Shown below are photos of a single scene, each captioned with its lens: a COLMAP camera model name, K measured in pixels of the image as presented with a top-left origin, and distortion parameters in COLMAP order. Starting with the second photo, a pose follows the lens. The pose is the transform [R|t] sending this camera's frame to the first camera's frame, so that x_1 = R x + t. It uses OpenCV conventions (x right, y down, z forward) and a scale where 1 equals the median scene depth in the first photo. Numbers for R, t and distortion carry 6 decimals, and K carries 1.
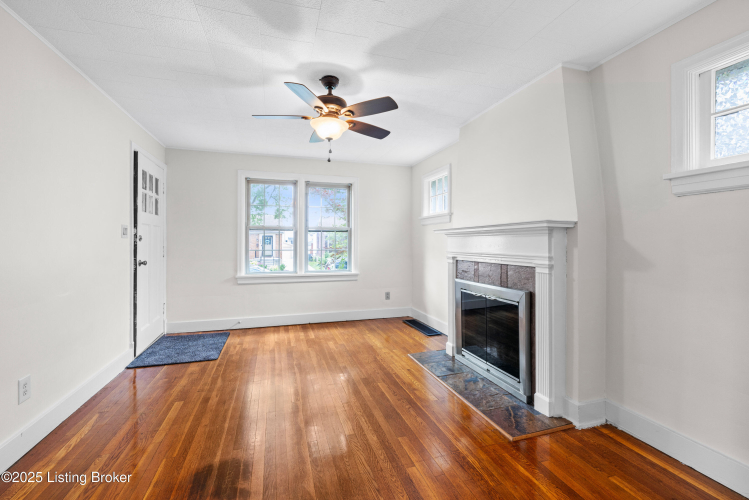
lens RADIAL K [[320.6, 0, 375.2], [0, 320.6, 244.9], [0, 0, 1]] dist [0.001569, 0.000025]
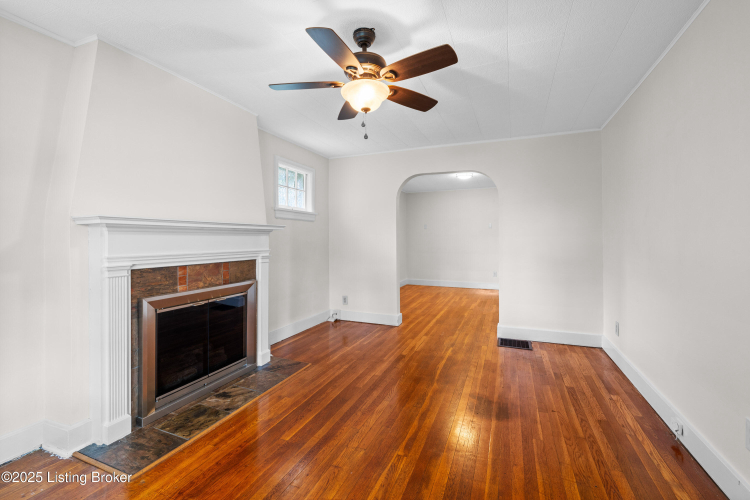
lens RADIAL K [[321.0, 0, 376.1], [0, 321.0, 243.8], [0, 0, 1]] dist [0.001569, 0.000025]
pose [[-0.762822, -0.008533, 0.646552, -0.801505], [0.006798, 0.999752, 0.021214, -0.021235], [-0.646573, 0.020578, -0.762575, 1.887703]]
